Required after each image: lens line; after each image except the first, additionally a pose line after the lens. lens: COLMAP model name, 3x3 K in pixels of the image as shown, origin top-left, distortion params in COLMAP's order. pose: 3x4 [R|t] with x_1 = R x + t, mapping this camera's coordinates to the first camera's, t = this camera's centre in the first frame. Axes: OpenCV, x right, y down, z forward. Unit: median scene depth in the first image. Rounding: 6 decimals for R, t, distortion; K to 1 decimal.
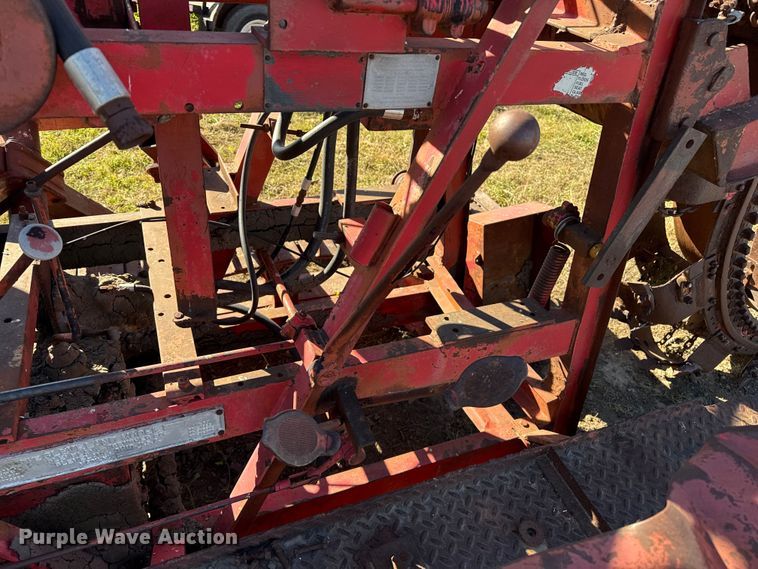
lens RADIAL K [[559.1, 0, 374.3], [0, 559.1, 288.2], [0, 0, 1]] dist [0.062043, -0.049567]
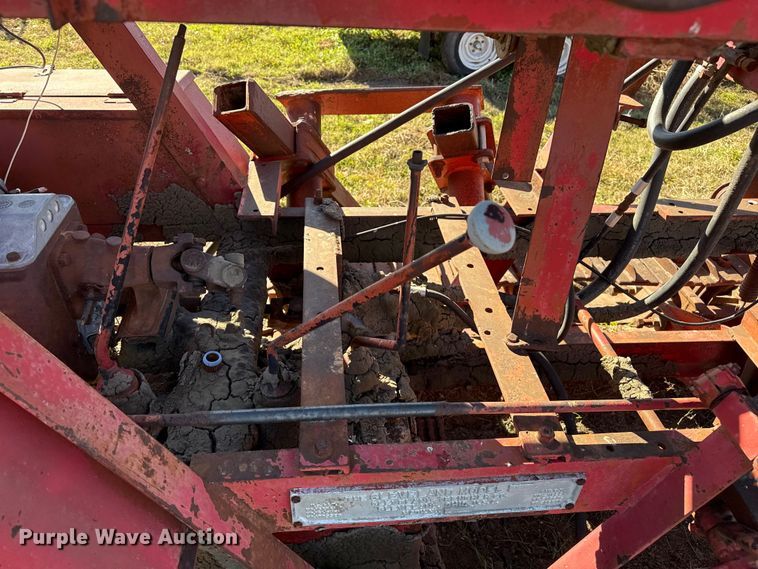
lens RADIAL K [[559.1, 0, 386.5], [0, 559.1, 283.7], [0, 0, 1]] dist [0.062043, -0.049567]
pose [[0.958408, 0.128334, -0.254921, -0.355681], [-0.136965, 0.990441, -0.016322, 0.011076], [0.250389, 0.050558, 0.966824, 0.208973]]
